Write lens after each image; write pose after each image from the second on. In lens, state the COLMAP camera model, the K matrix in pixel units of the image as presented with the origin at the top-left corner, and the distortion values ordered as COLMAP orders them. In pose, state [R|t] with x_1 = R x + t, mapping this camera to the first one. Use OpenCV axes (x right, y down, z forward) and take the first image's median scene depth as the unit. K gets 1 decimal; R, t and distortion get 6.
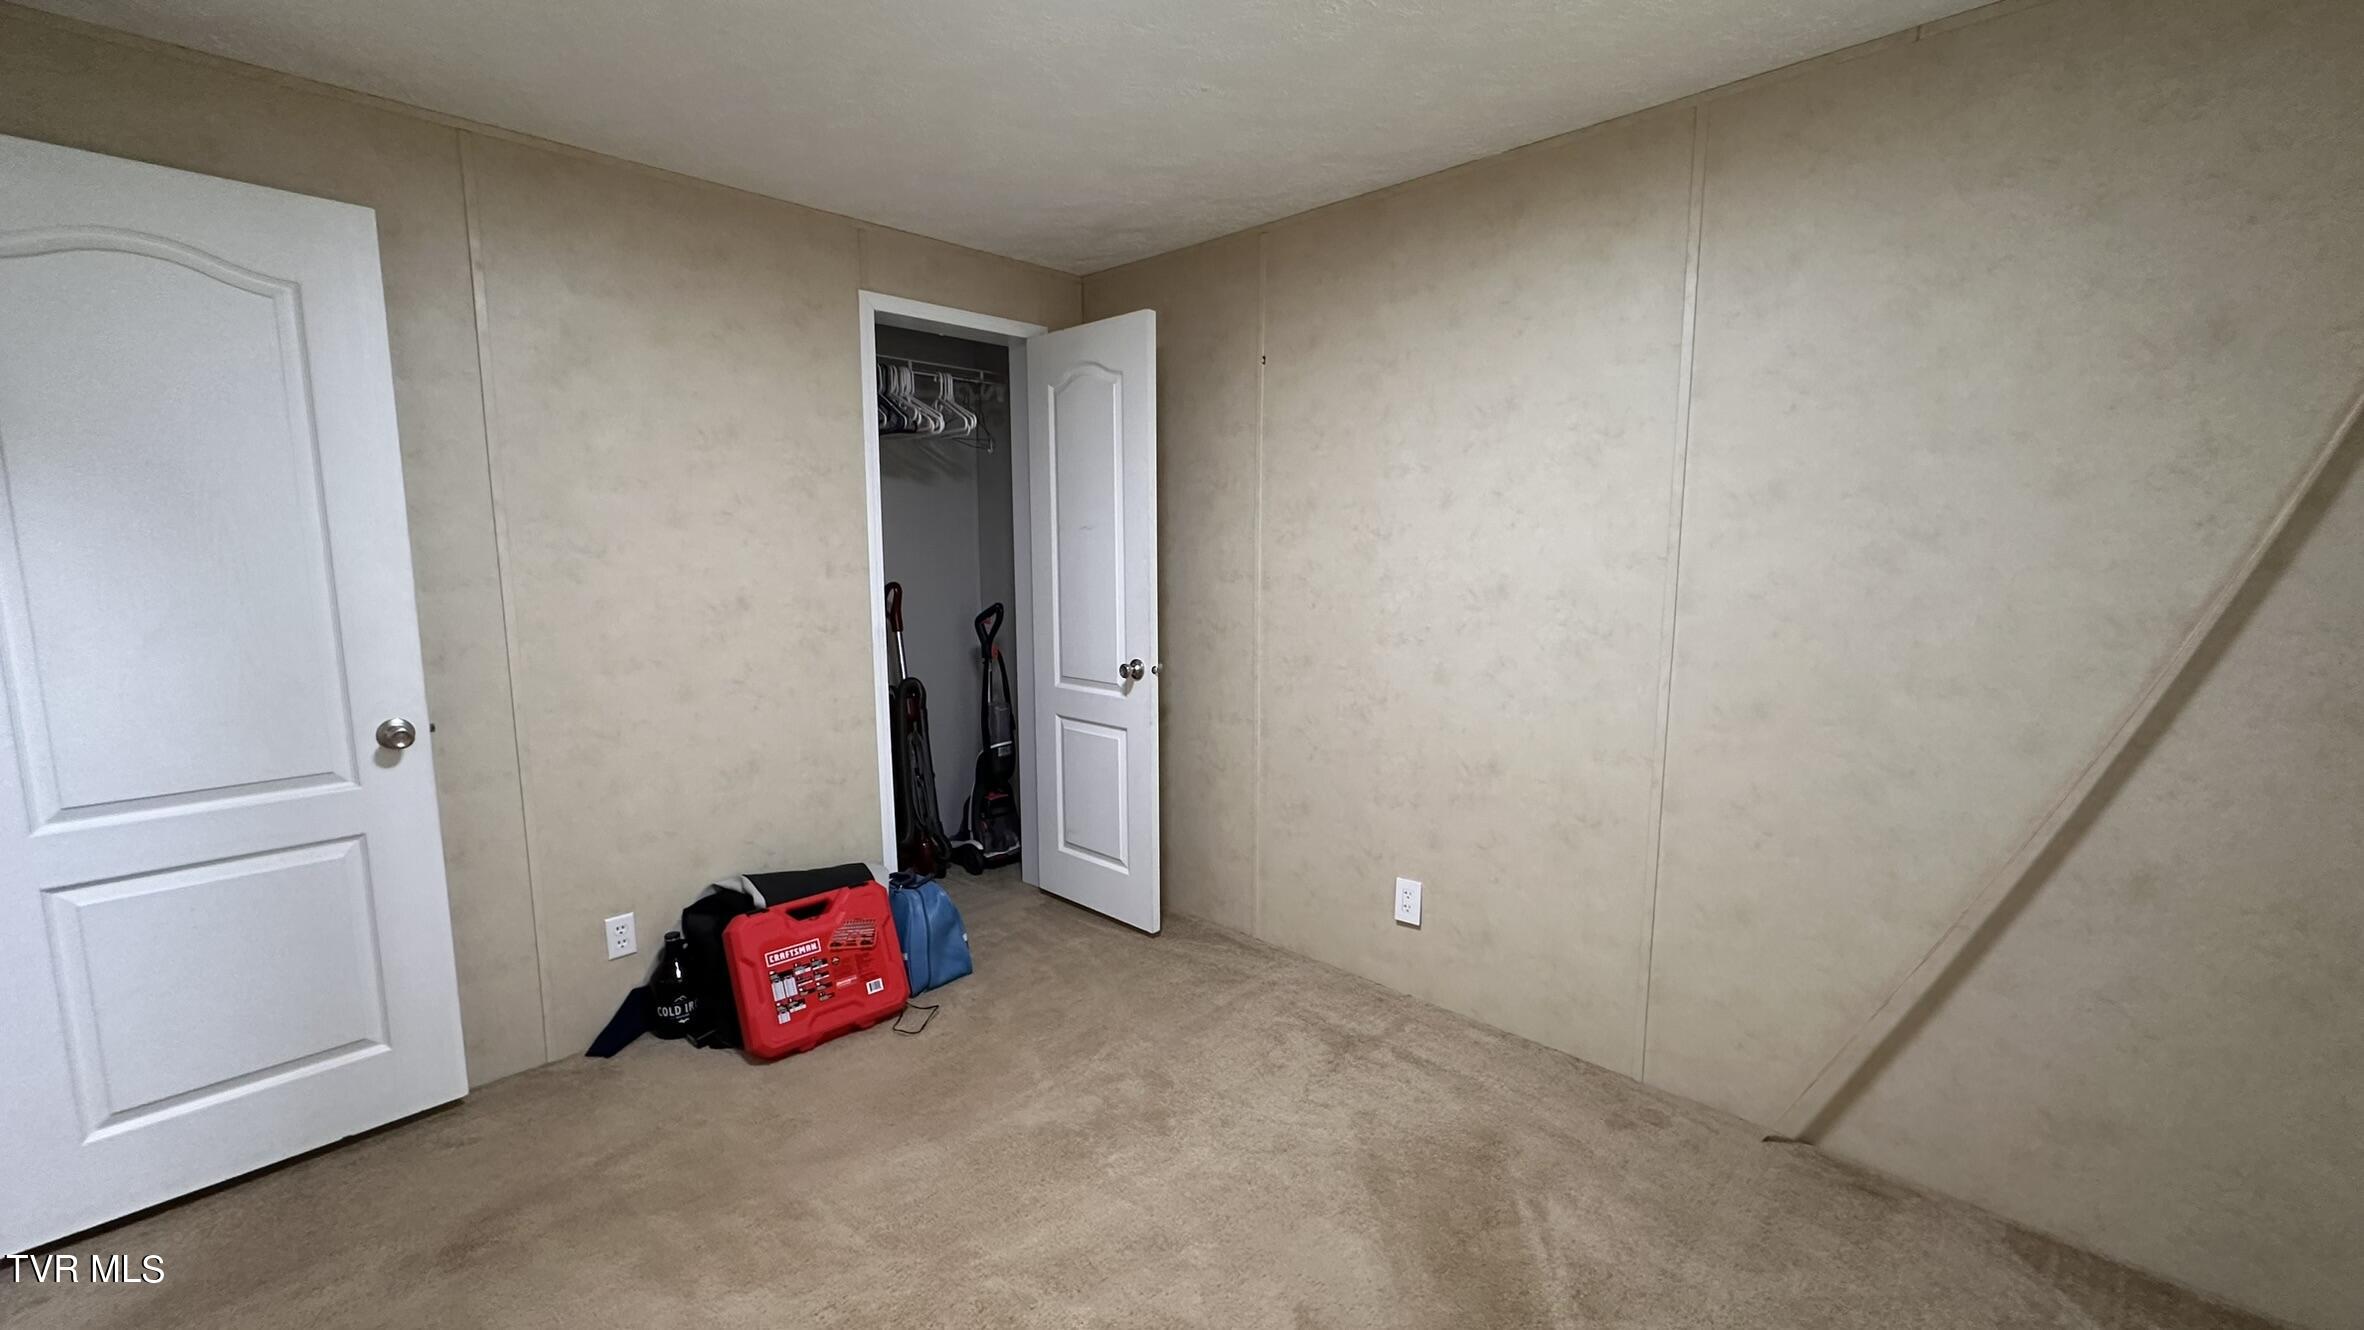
lens RADIAL K [[935.2, 0, 1183.7], [0, 935.2, 661.8], [0, 0, 1]] dist [0.000270, -0.000108]
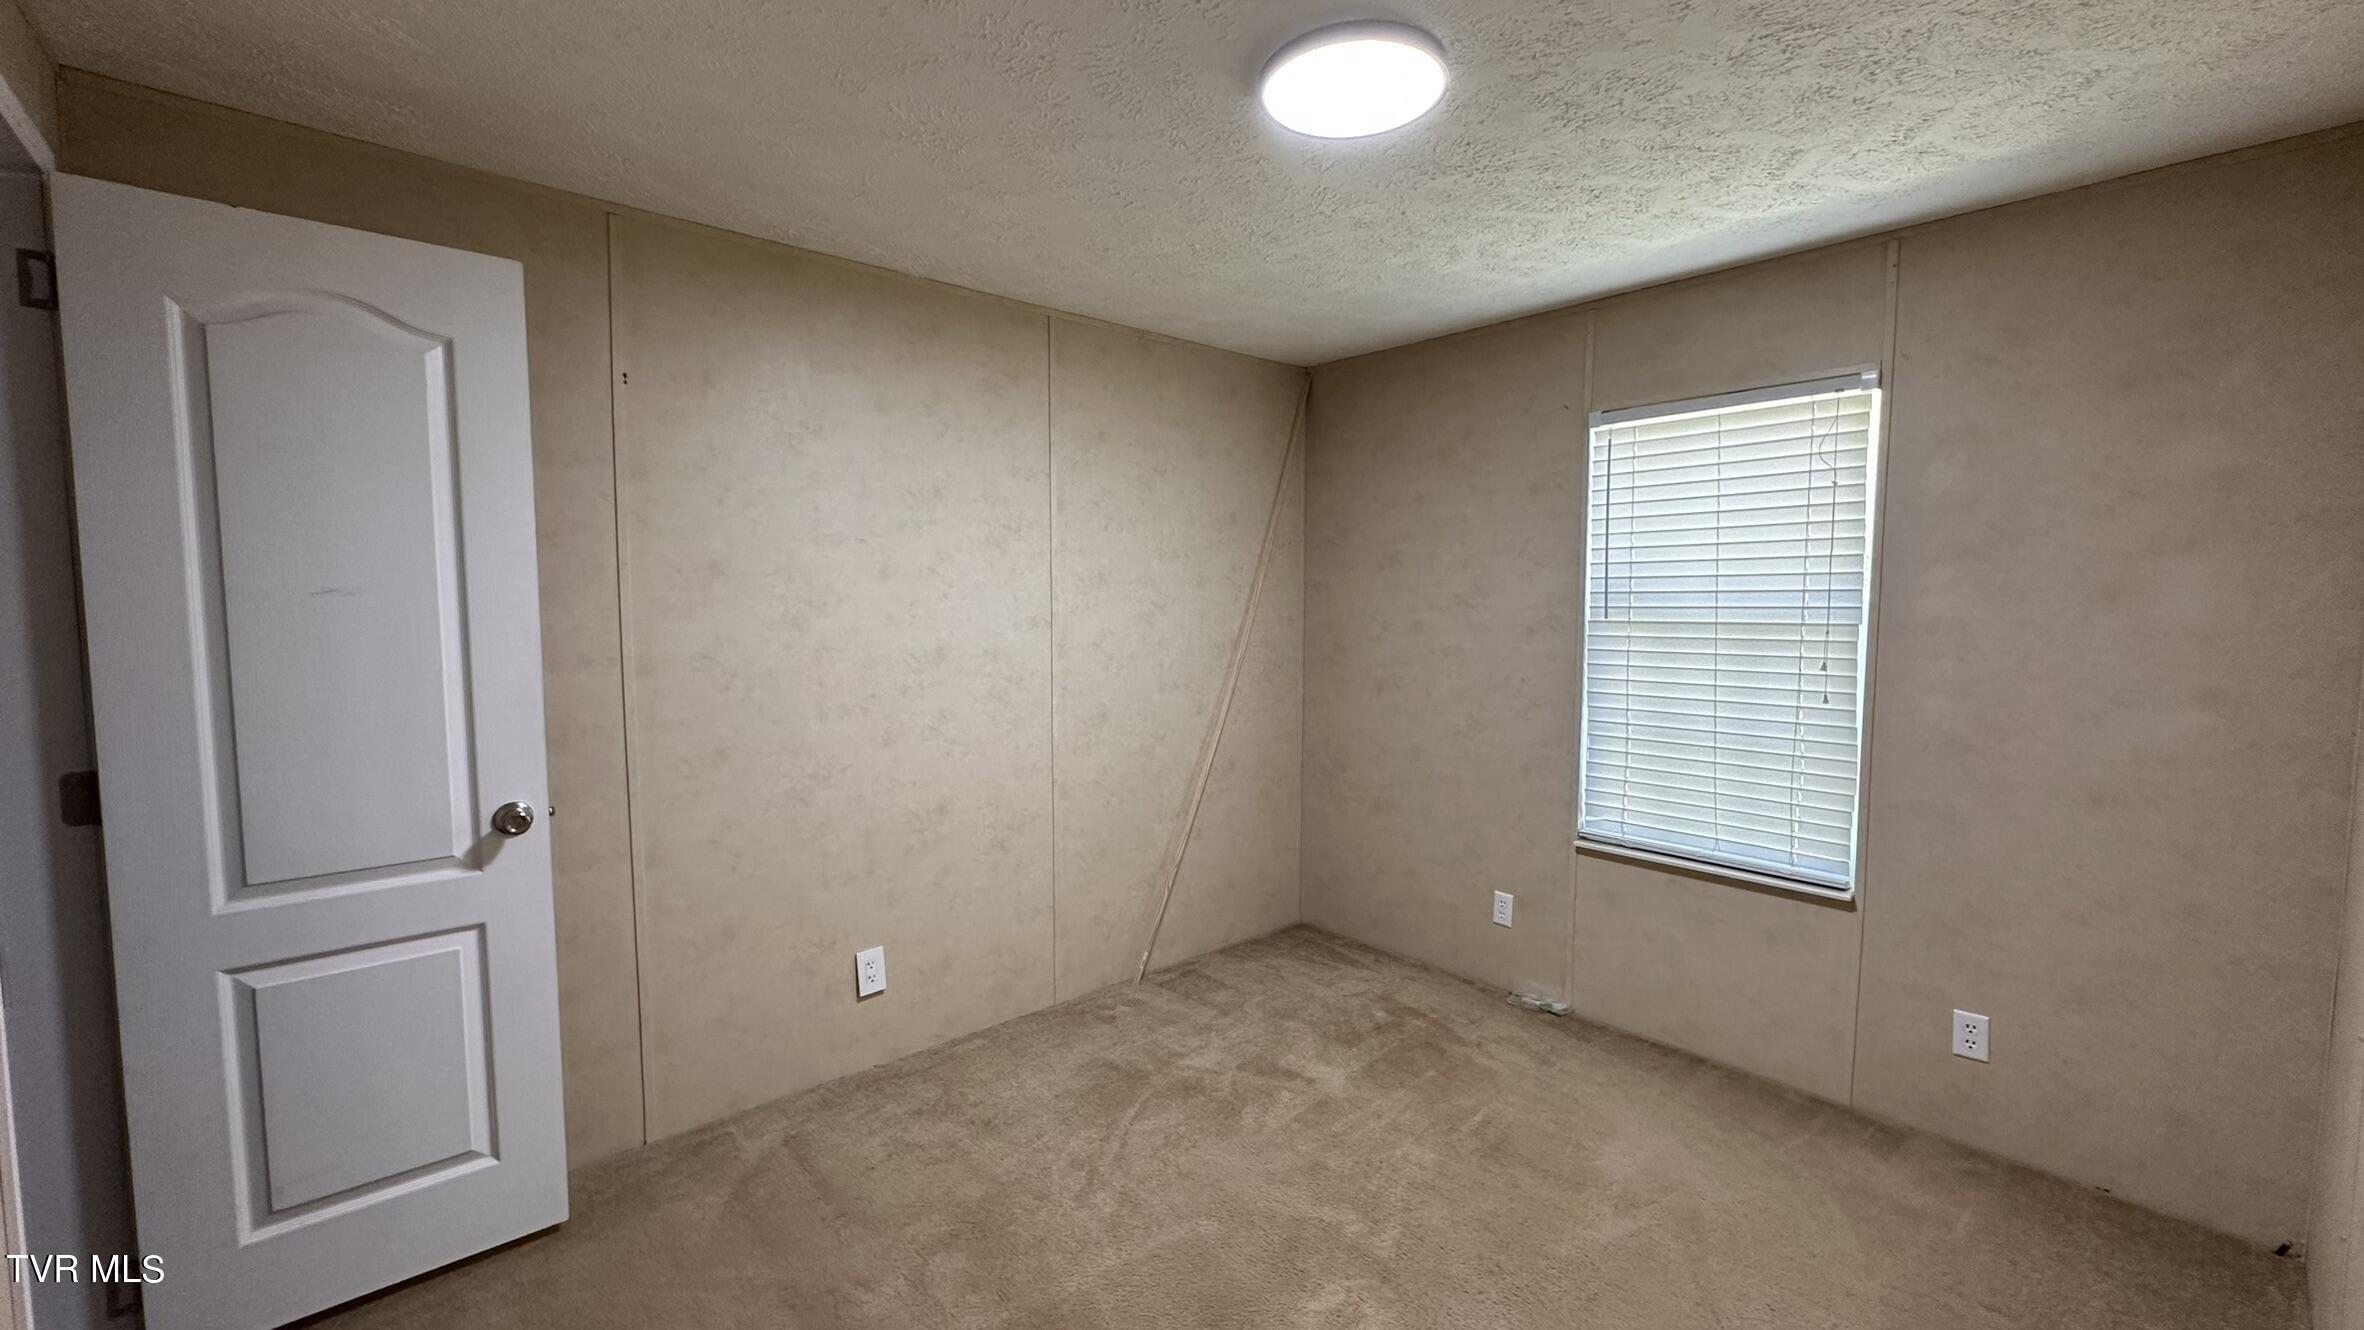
lens RADIAL K [[935.2, 0, 1183.7], [0, 935.2, 661.8], [0, 0, 1]] dist [0.000270, -0.000108]
pose [[0.085534, -0.062852, 0.994351, -0.761093], [0.129812, 0.990204, 0.051424, -0.084224], [-0.987842, 0.124680, 0.092855, 0.588269]]
